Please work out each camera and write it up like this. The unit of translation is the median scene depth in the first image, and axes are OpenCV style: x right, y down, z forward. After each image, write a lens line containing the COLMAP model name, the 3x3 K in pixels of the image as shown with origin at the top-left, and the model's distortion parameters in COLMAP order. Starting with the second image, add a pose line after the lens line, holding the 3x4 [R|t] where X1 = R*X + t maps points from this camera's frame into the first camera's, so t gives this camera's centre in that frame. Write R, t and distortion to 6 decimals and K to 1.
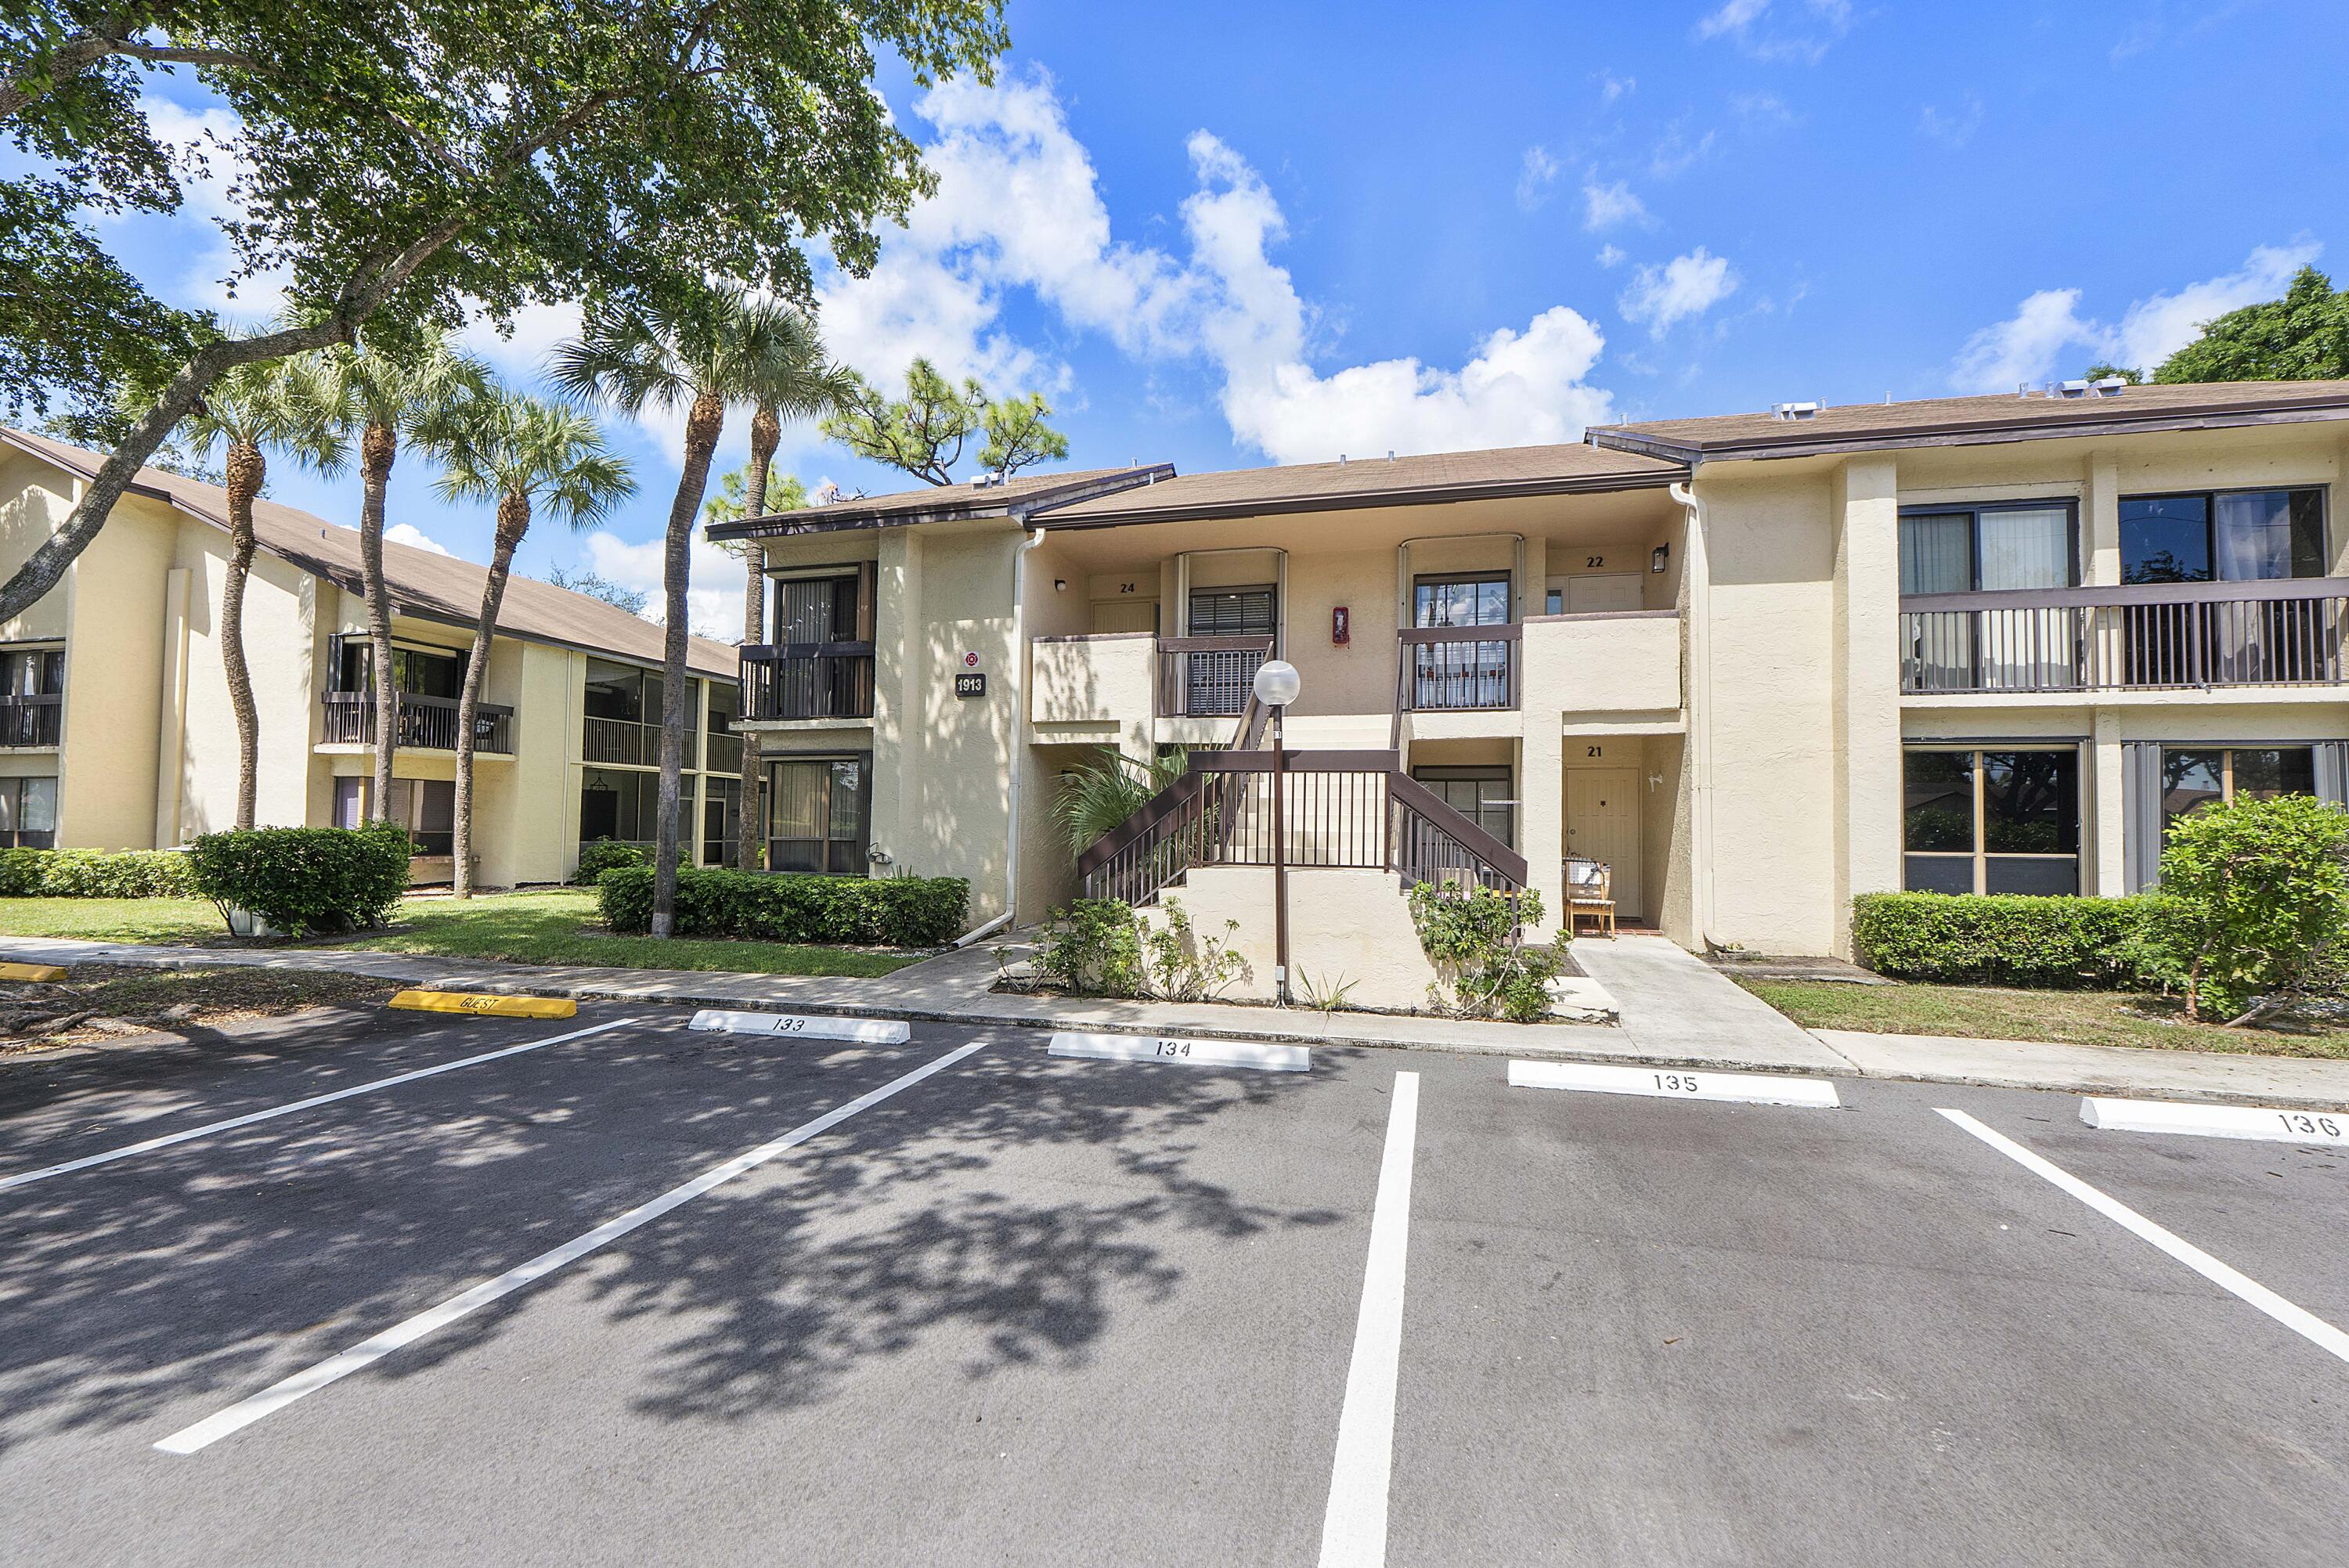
lens RADIAL K [[988.3, 0, 1176.6], [0, 988.3, 787.9], [0, 0, 1]] dist [-0.000628, -0.001554]
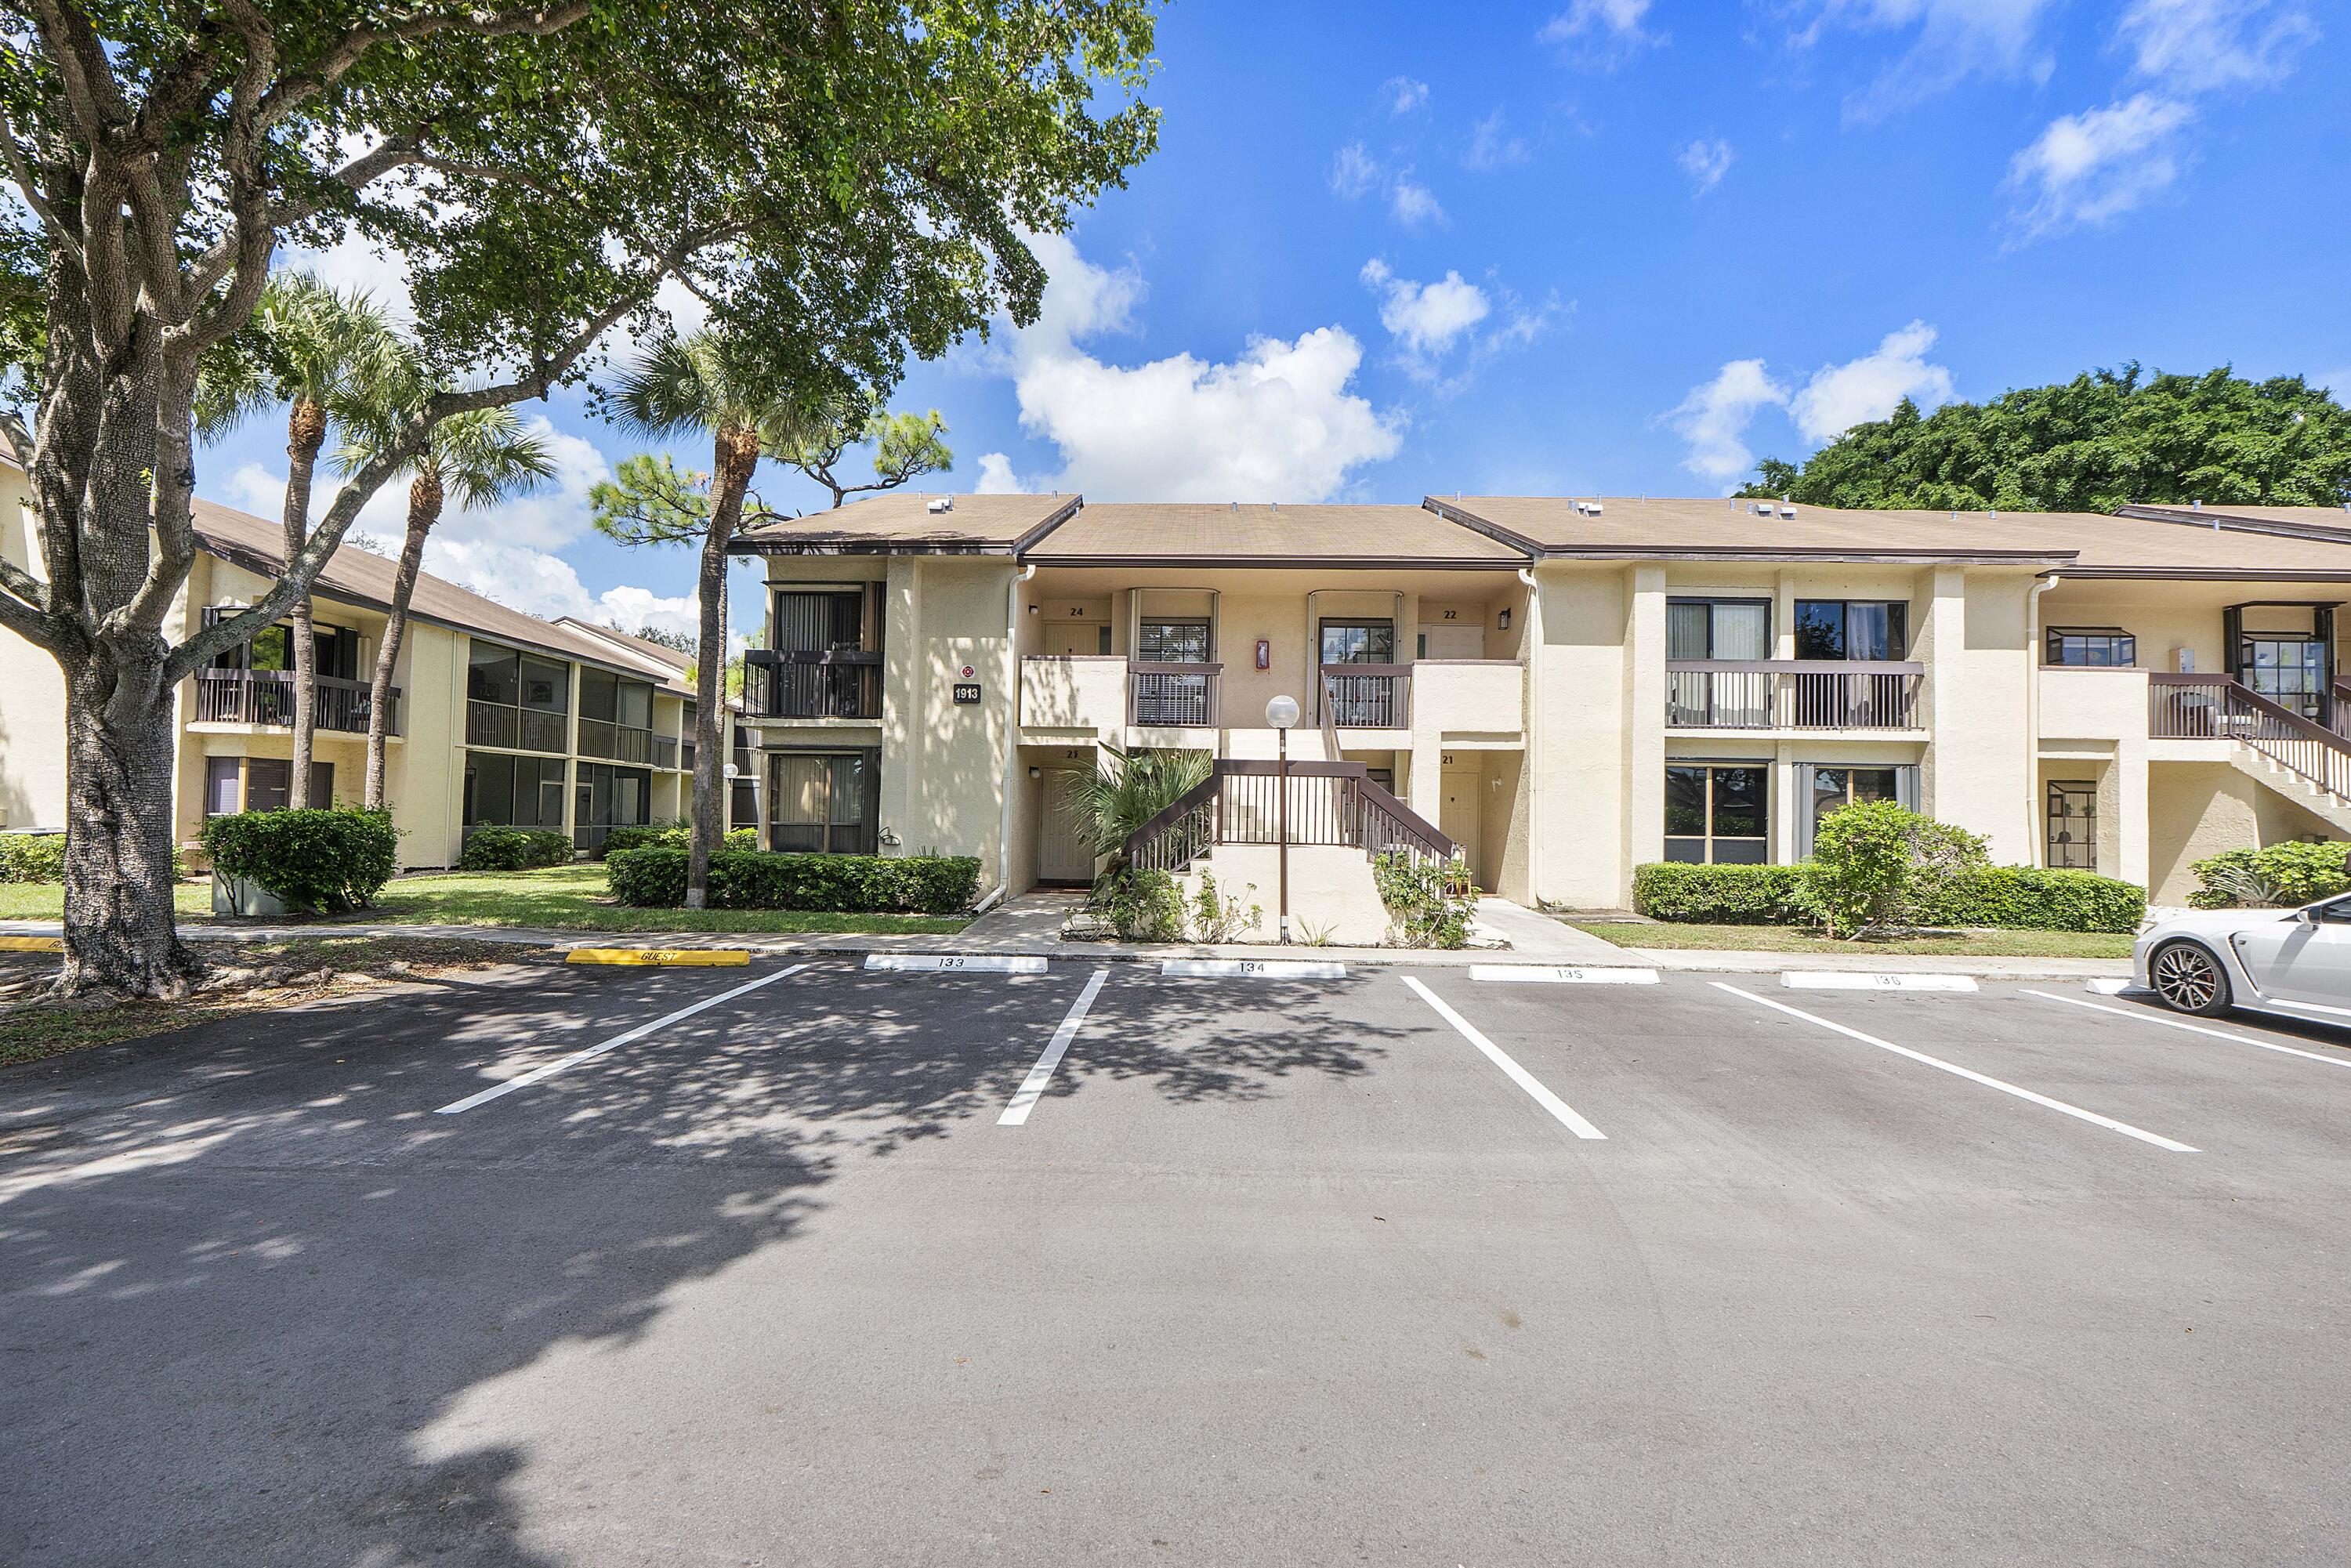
lens RADIAL K [[989.3, 0, 1169.2], [0, 989.3, 791.5], [0, 0, 1]] dist [-0.000628, -0.001554]
pose [[0.975727, 0.012164, 0.218651, -0.266252], [-0.015294, 0.999803, 0.012631, -0.007094], [-0.218454, -0.015669, 0.975721, -0.236851]]
